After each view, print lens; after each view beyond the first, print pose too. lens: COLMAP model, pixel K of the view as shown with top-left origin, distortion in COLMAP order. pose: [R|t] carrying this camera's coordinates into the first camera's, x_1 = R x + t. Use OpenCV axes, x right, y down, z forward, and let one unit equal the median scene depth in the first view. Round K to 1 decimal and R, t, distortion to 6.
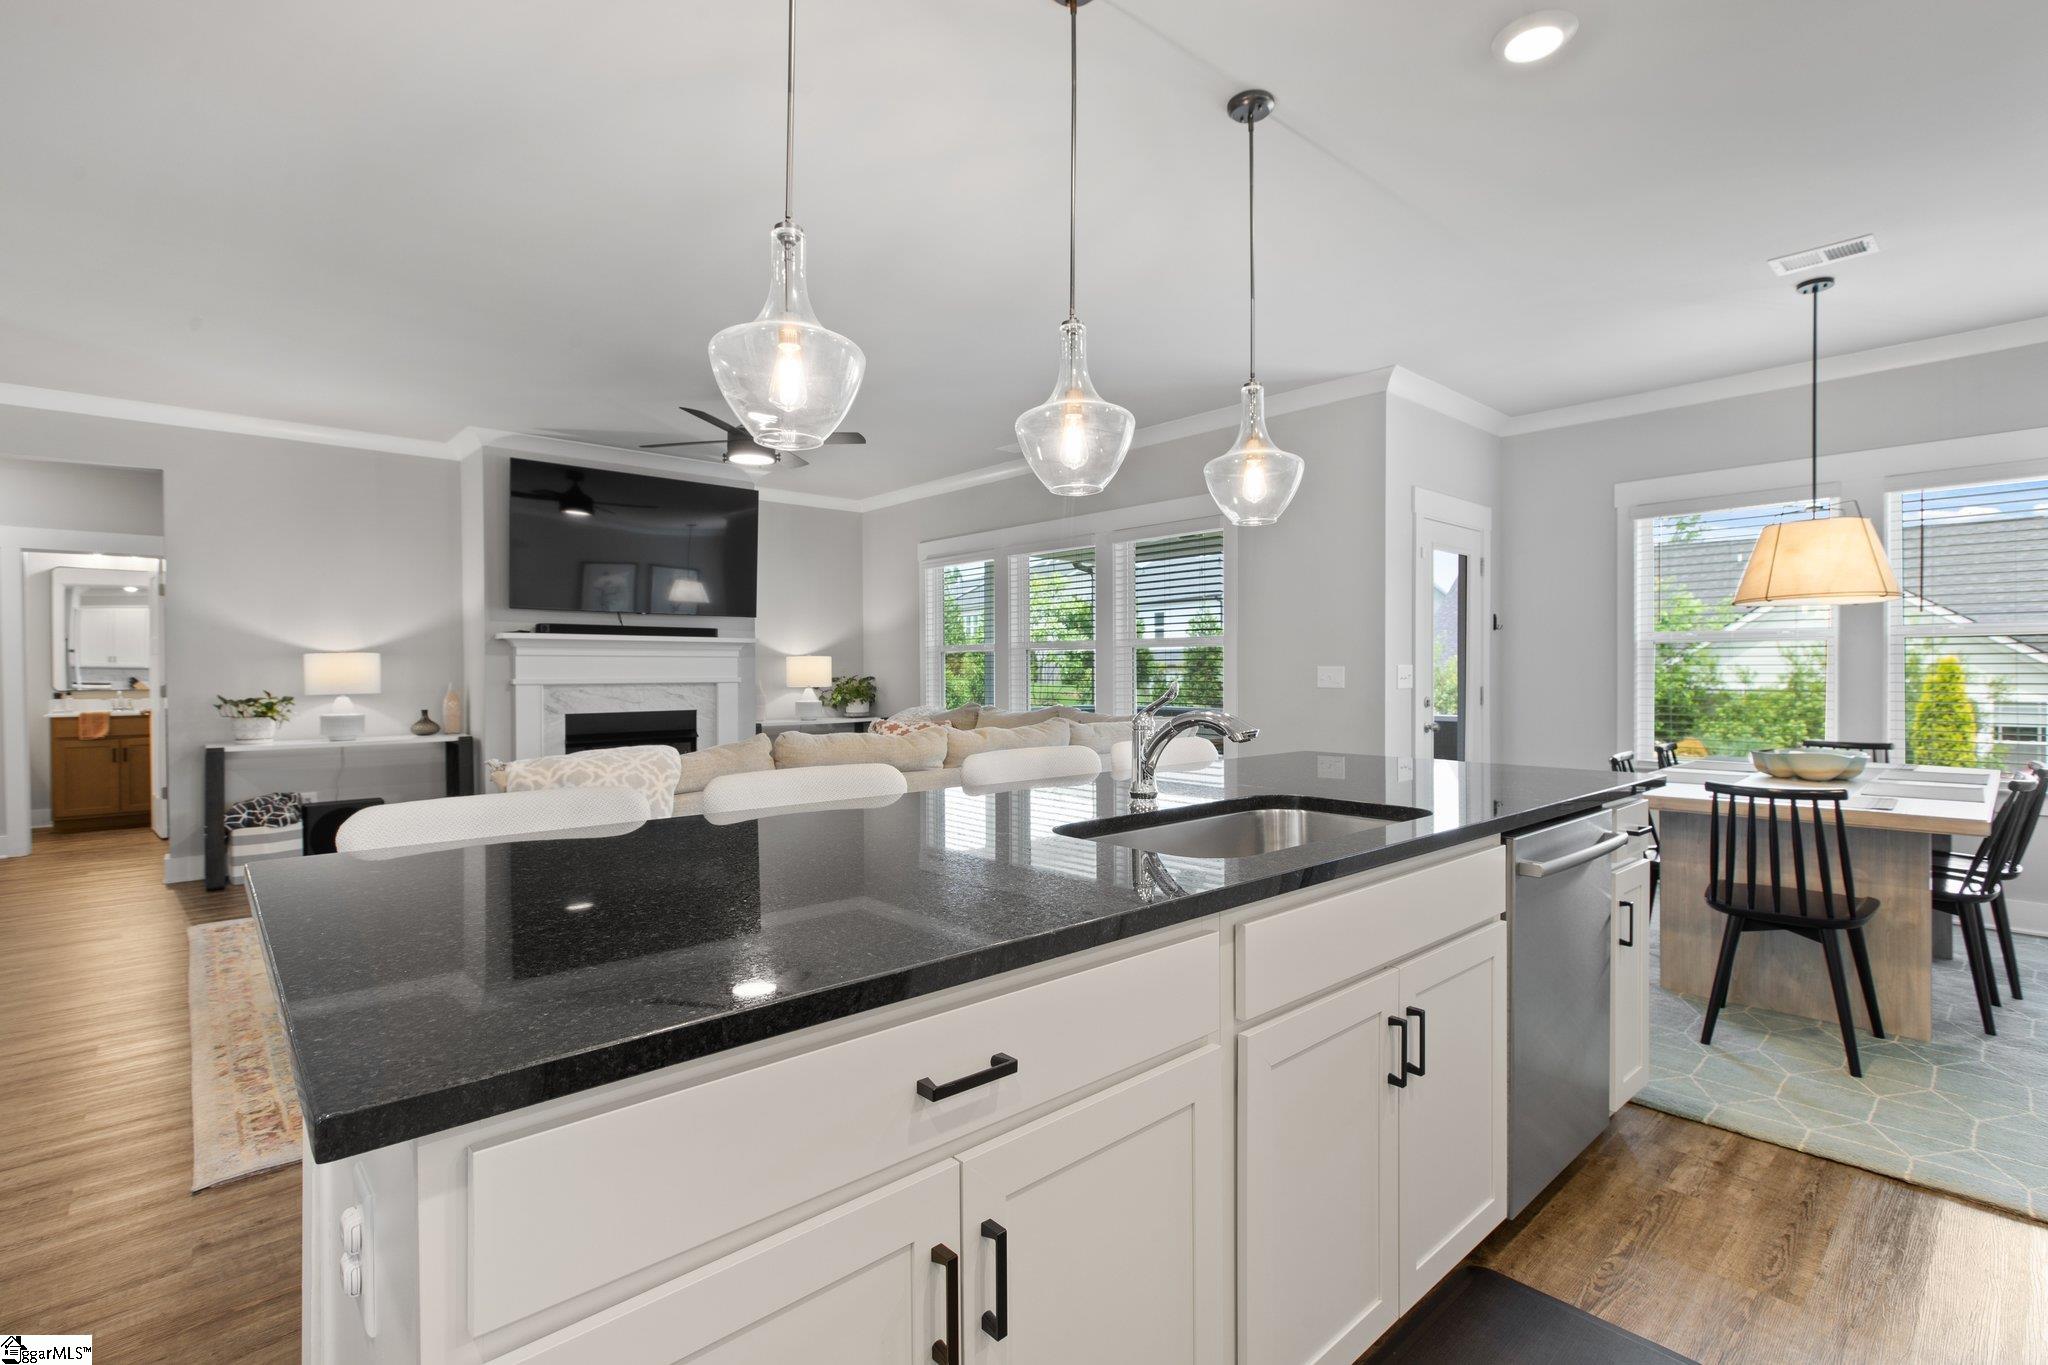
lens RADIAL K [[941.8, 0, 1038.6], [0, 941.8, 678.7], [0, 0, 1]] dist [0.001193, -0.000772]
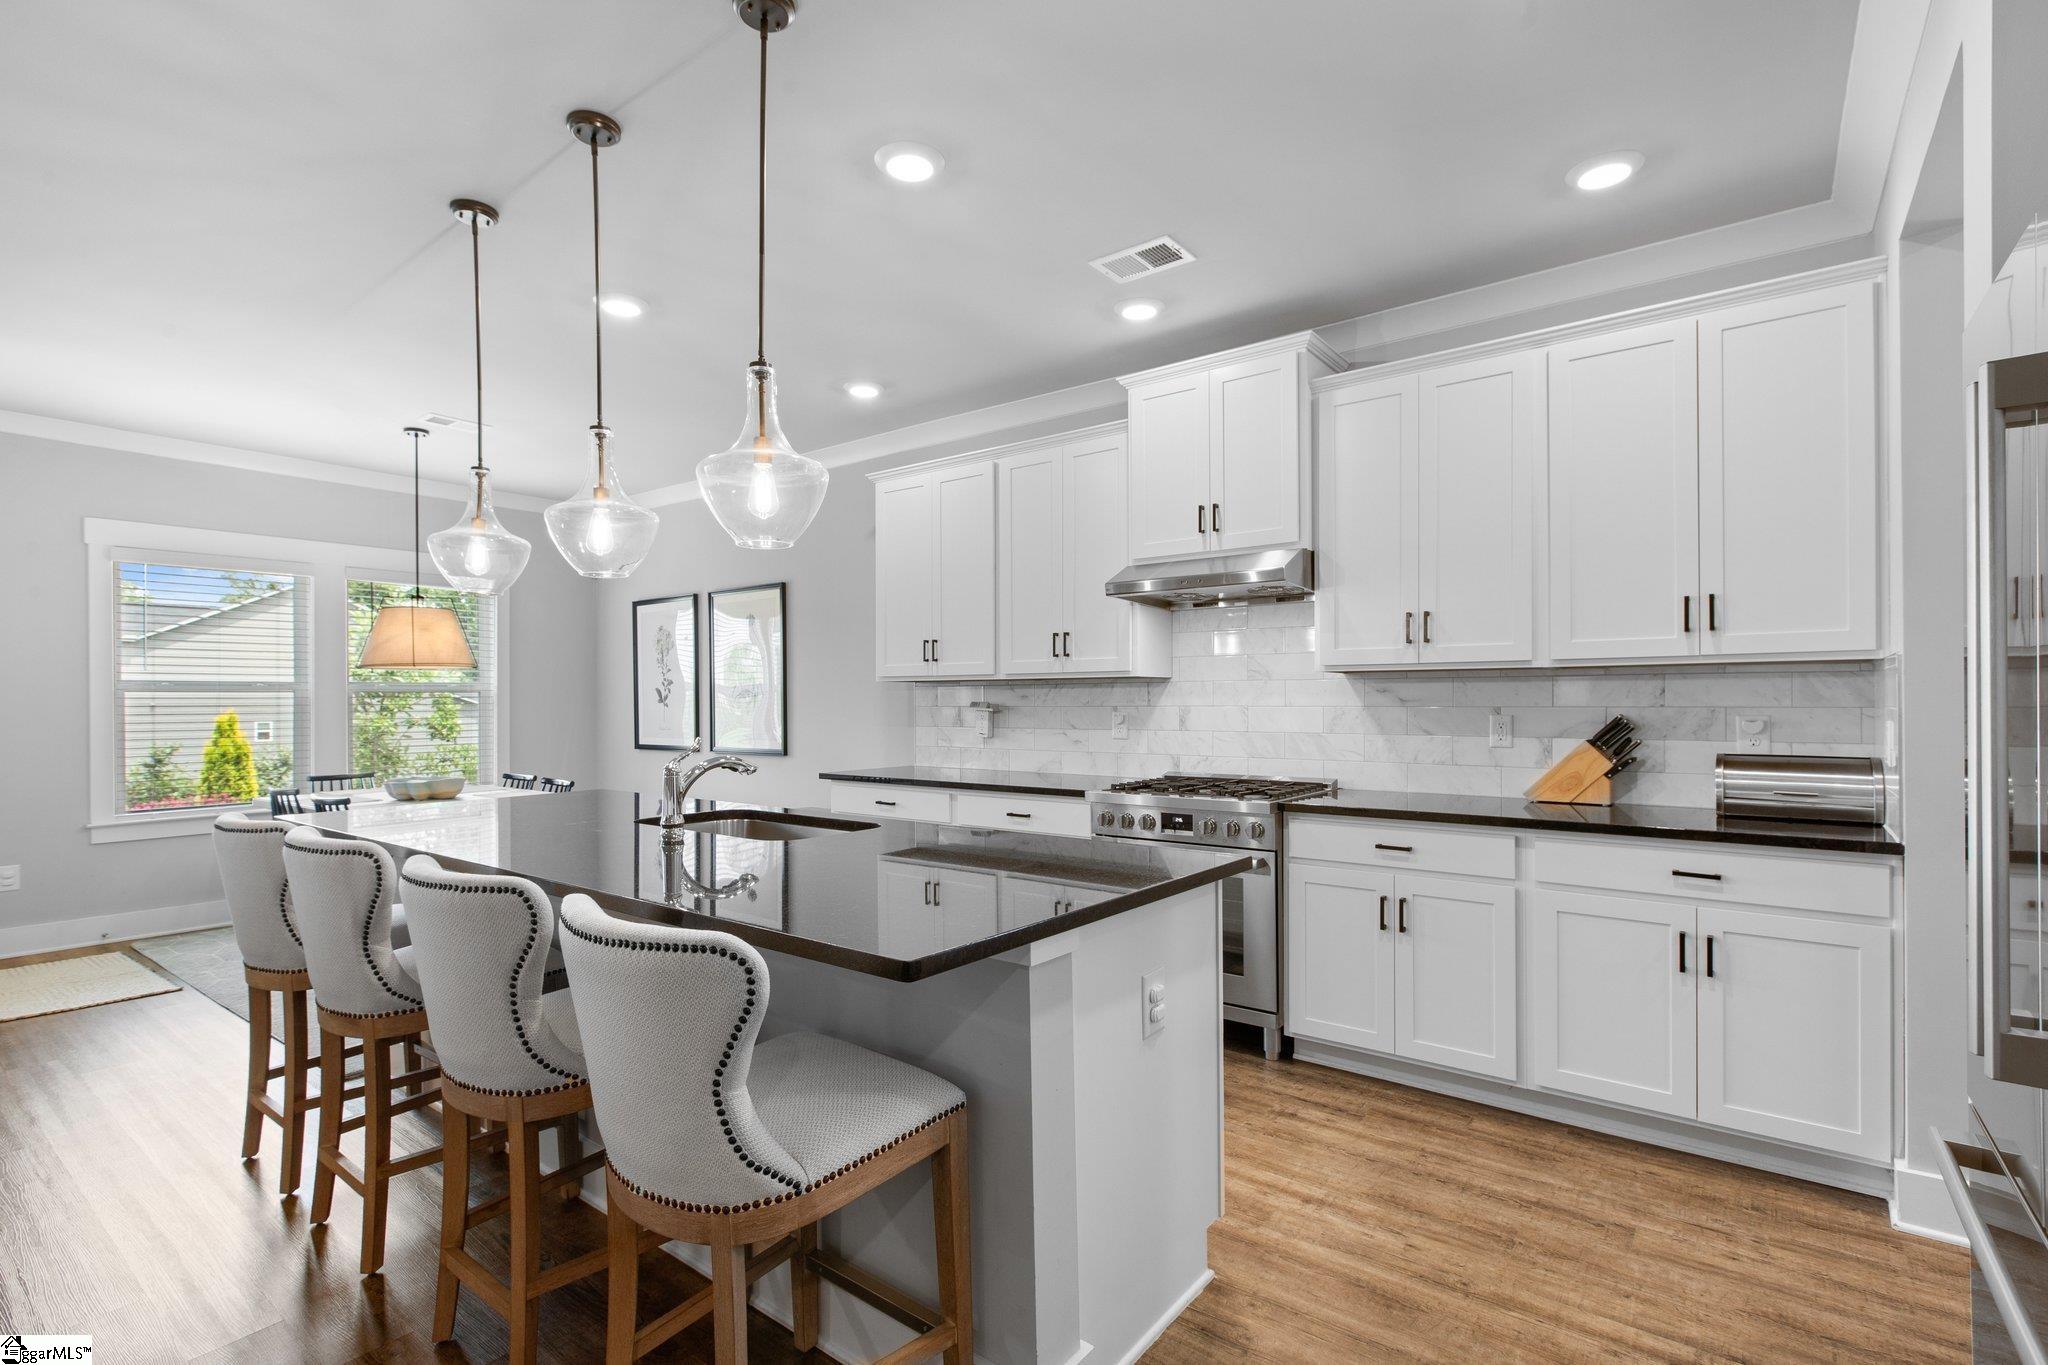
lens RADIAL K [[939.4, 0, 1032.4], [0, 939.4, 700.3], [0, 0, 1]] dist [0.000453, -0.000392]
pose [[-0.174307, 0.004845, 0.984680, -0.448246], [0.013498, 0.999906, -0.002531, -0.013920], [-0.984599, 0.012850, -0.174356, 0.261509]]
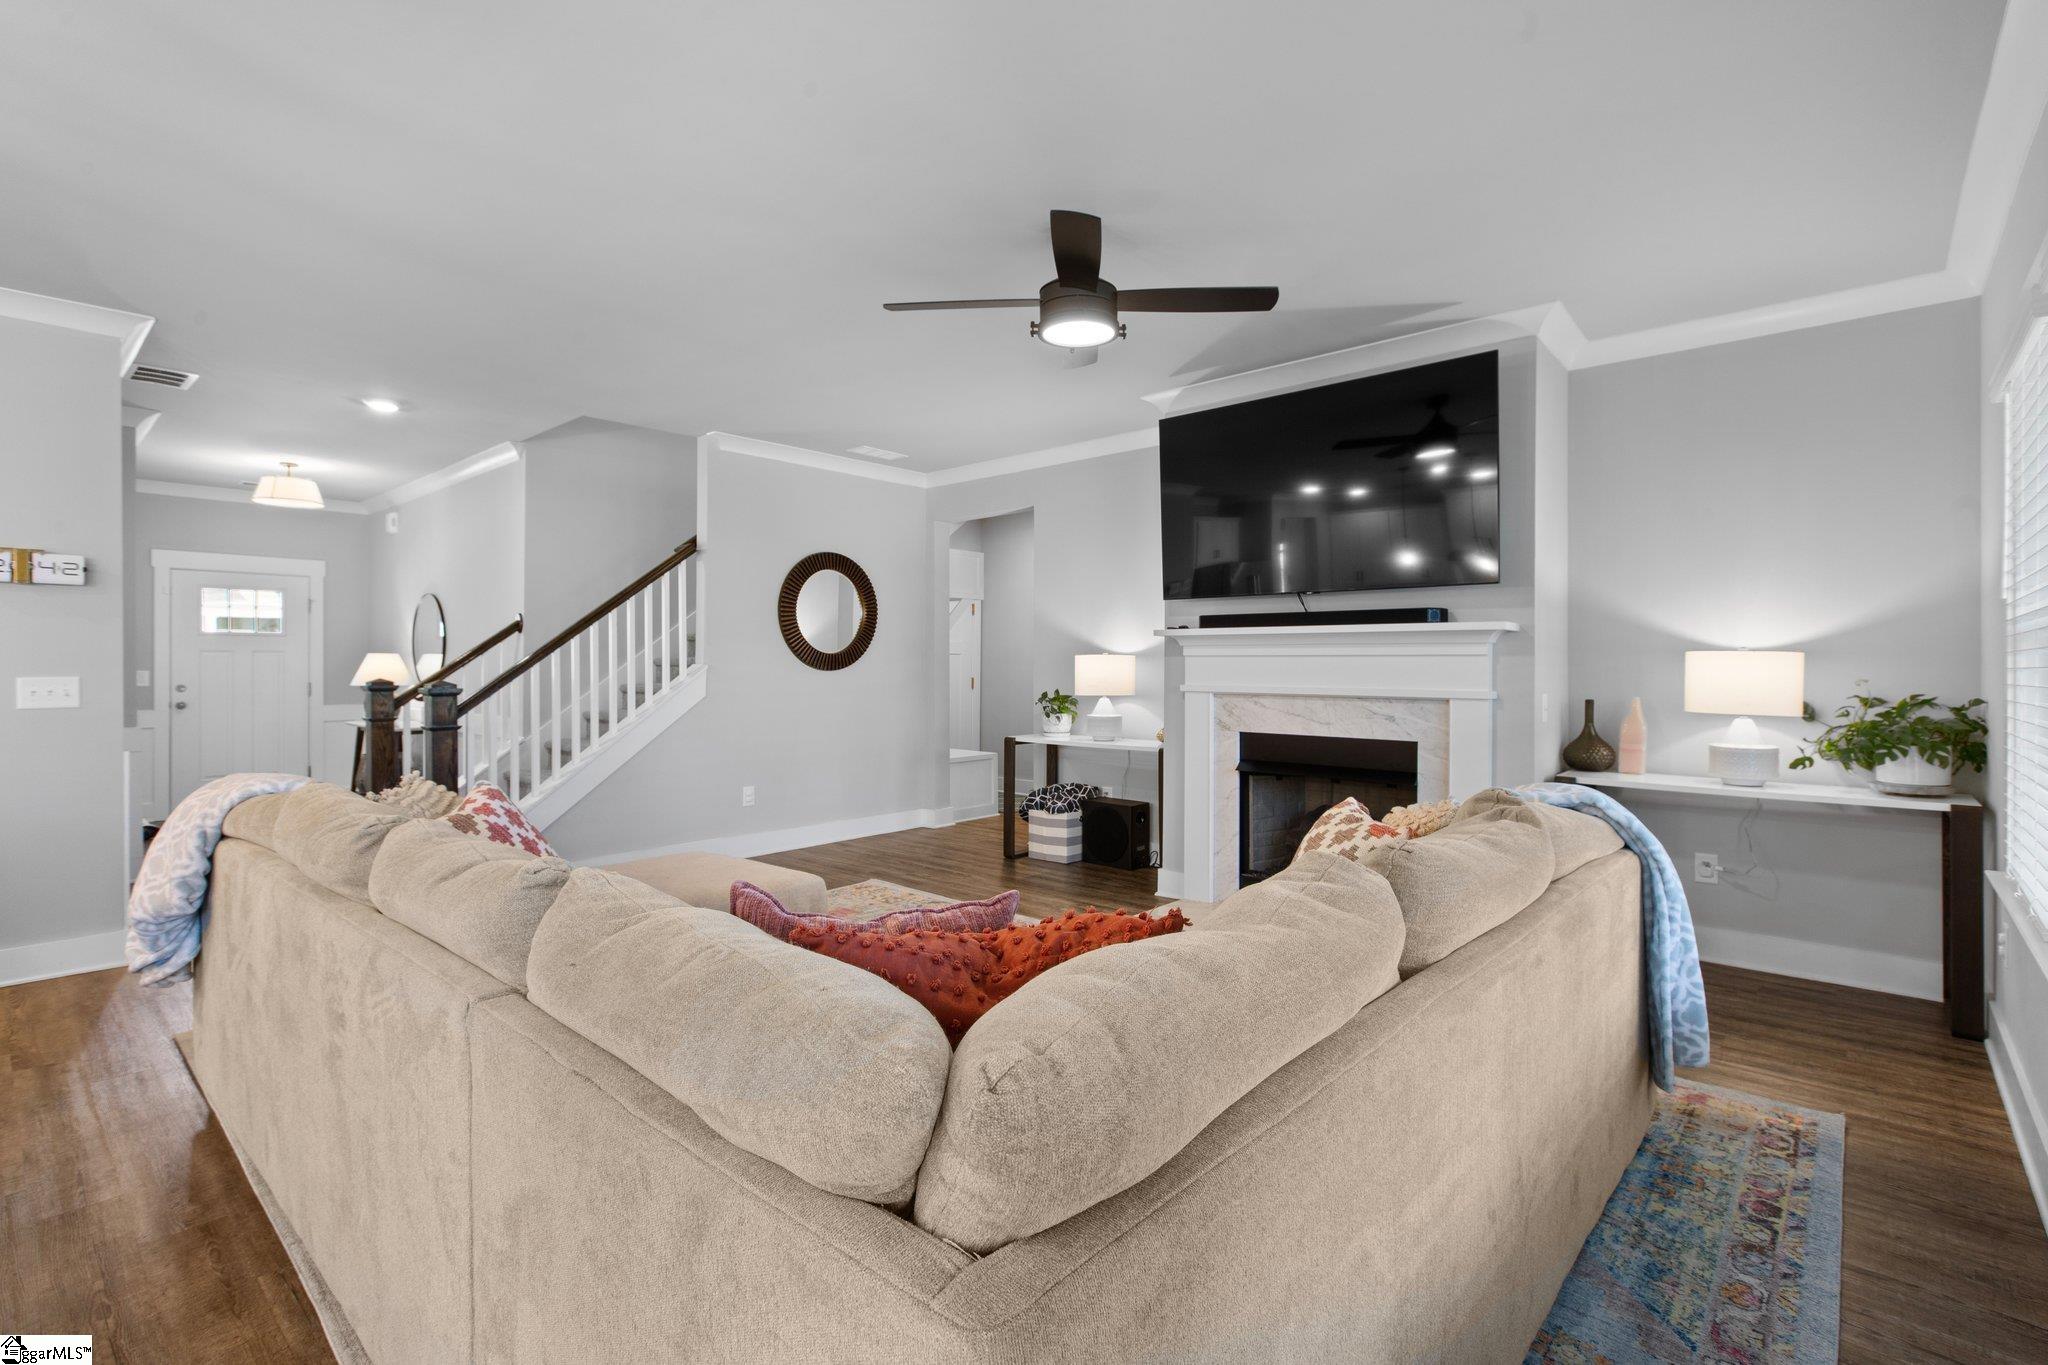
lens RADIAL K [[924.4, 0, 1024.0], [0, 924.4, 682.5], [0, 0, 1]] dist [0.003061, 0.000505]
pose [[0.105851, 0.023256, -0.994110, 0.269271], [-0.009018, 0.999708, 0.022427, -0.021354], [0.994341, 0.006591, 0.106030, 0.865121]]
